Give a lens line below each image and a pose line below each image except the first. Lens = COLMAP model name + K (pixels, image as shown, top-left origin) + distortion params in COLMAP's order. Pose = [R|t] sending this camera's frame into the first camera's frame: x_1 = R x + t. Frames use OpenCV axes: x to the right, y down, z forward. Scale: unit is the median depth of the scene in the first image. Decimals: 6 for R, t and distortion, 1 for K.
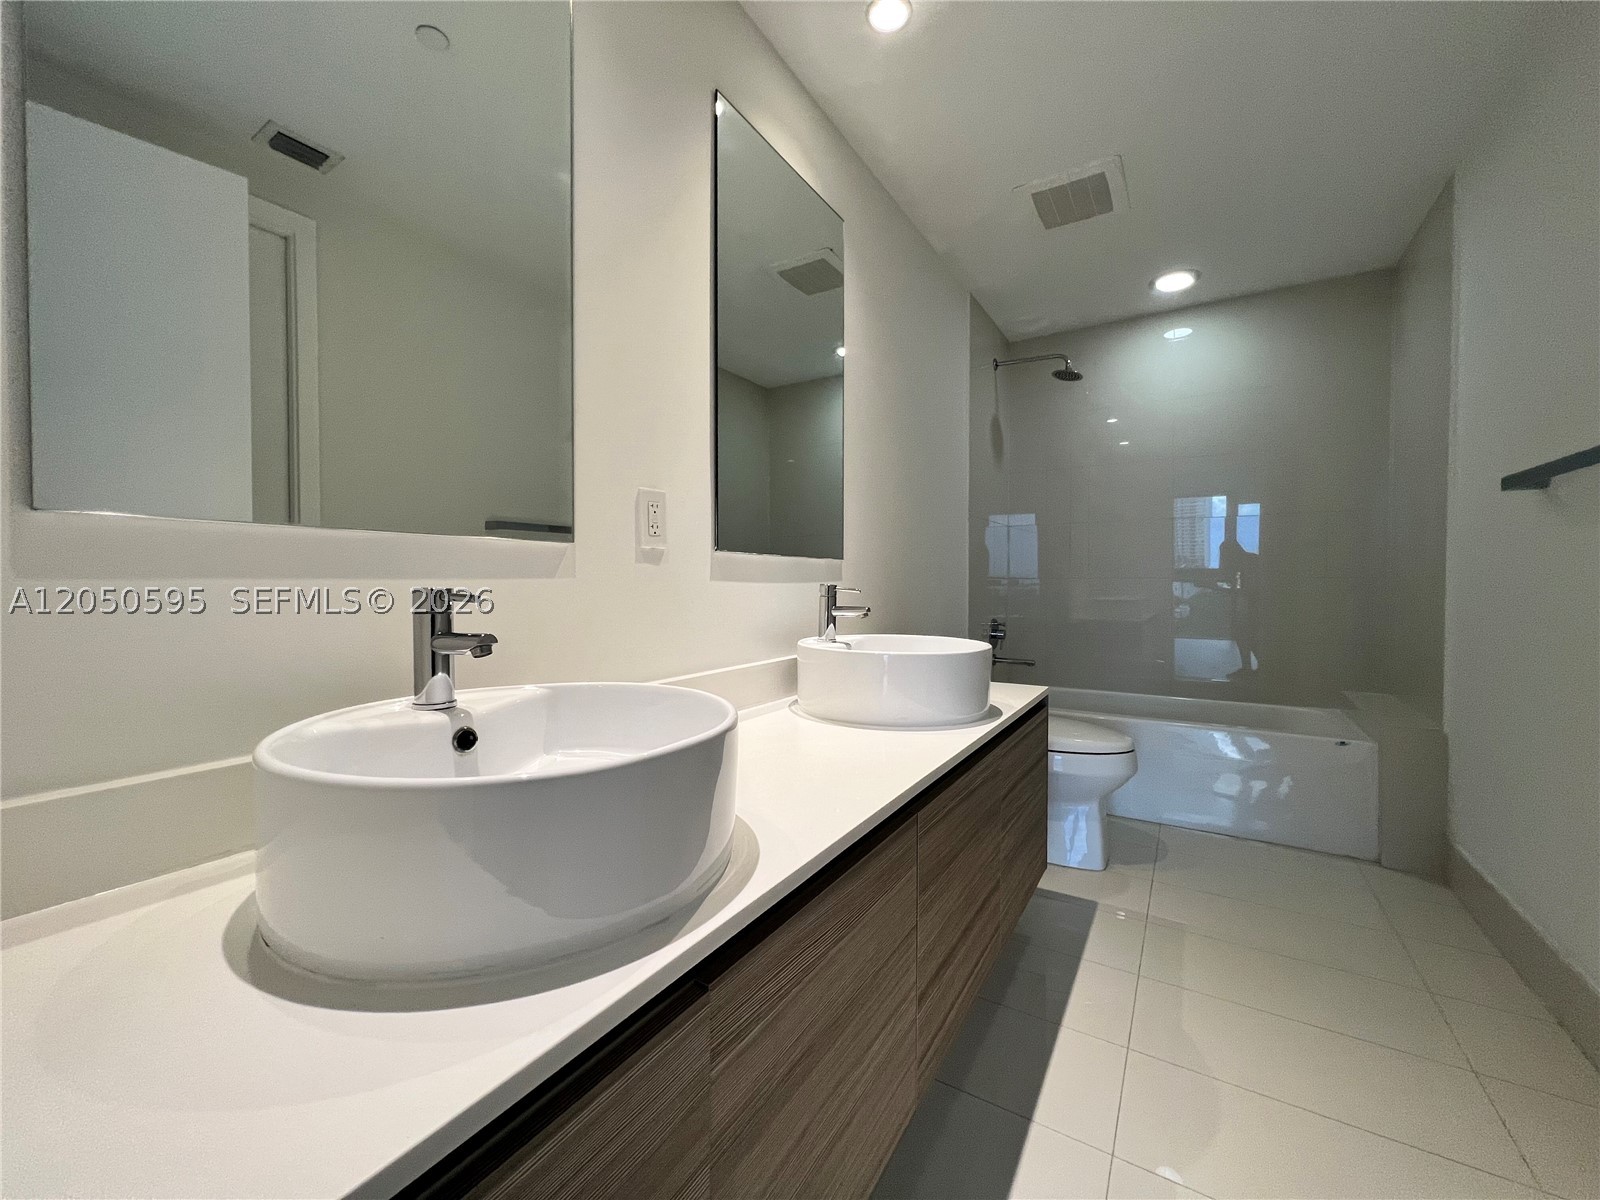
lens RADIAL K [[637.9, 0, 796.2], [0, 637.9, 594.0], [0, 0, 1]] dist [-0.000750, 0.000897]
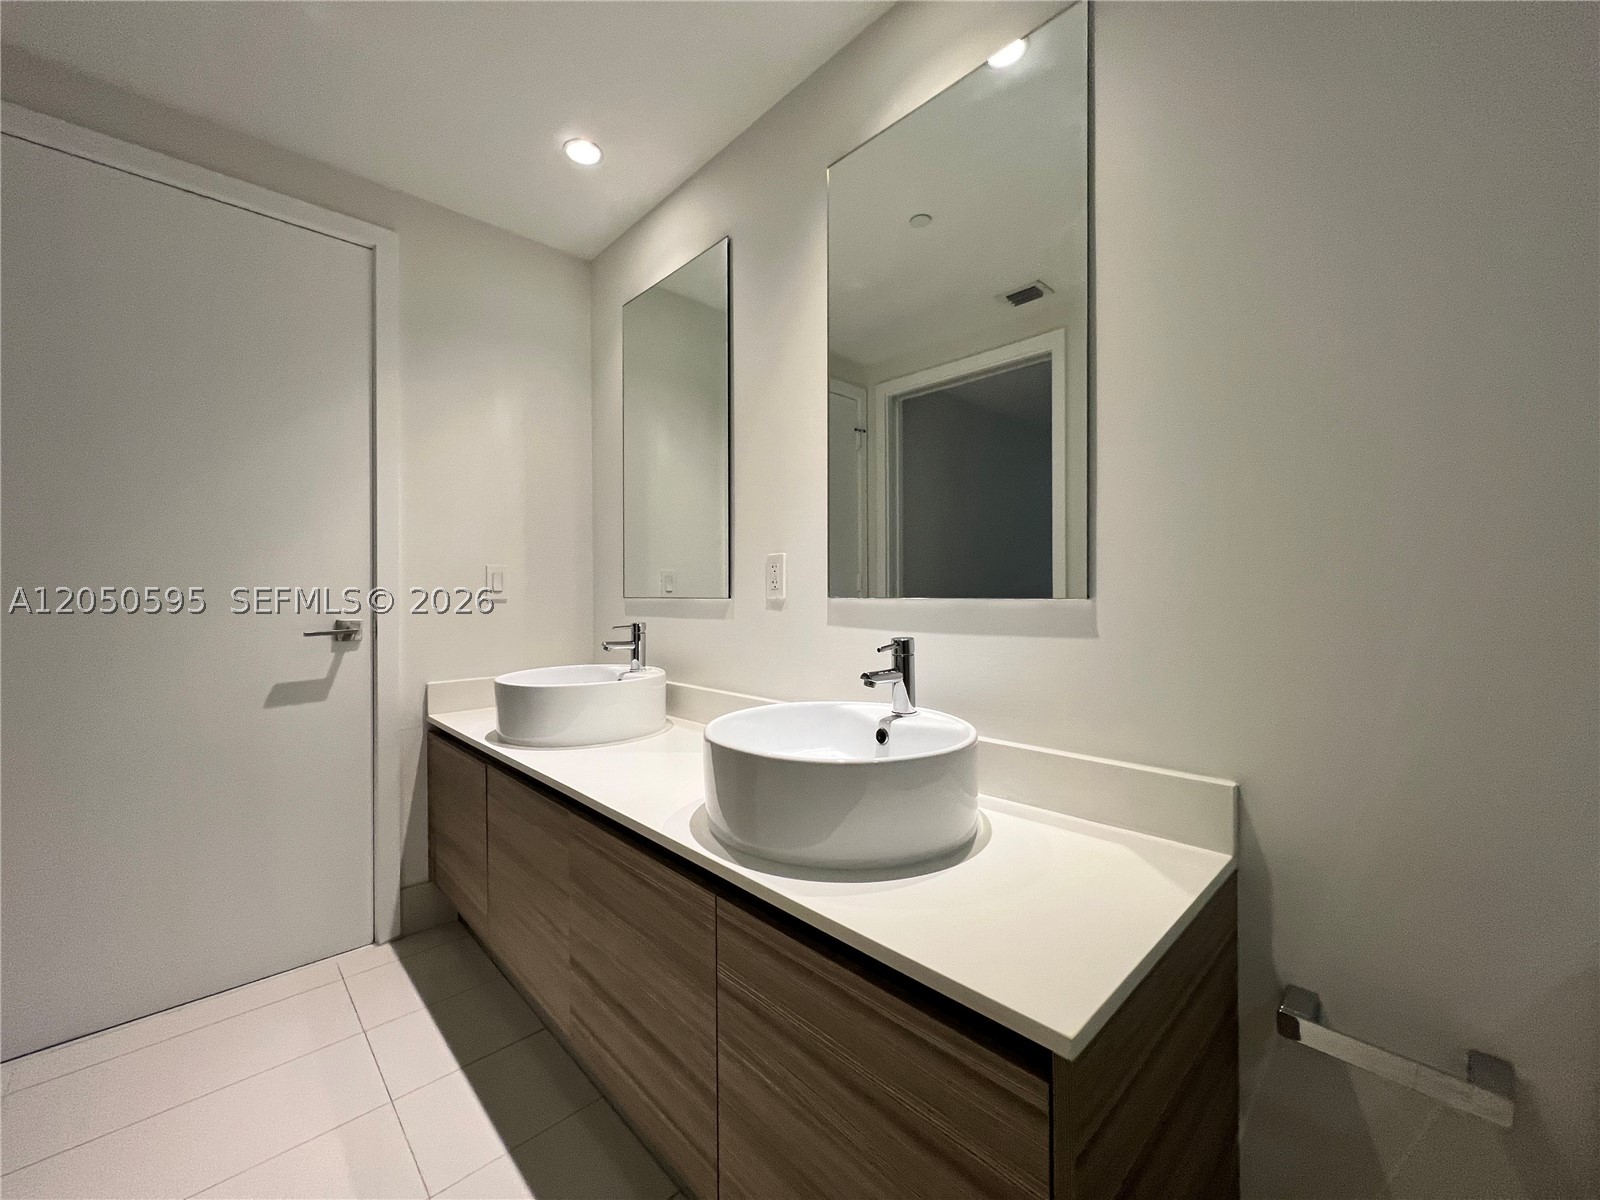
lens RADIAL K [[637.9, 0, 796.2], [0, 637.9, 594.0], [0, 0, 1]] dist [-0.000750, 0.000897]
pose [[-0.245467, 0.013591, -0.969310, 1.029175], [-0.008431, 0.999834, 0.016154, -0.101512], [0.969368, 0.012138, -0.245312, 1.349693]]
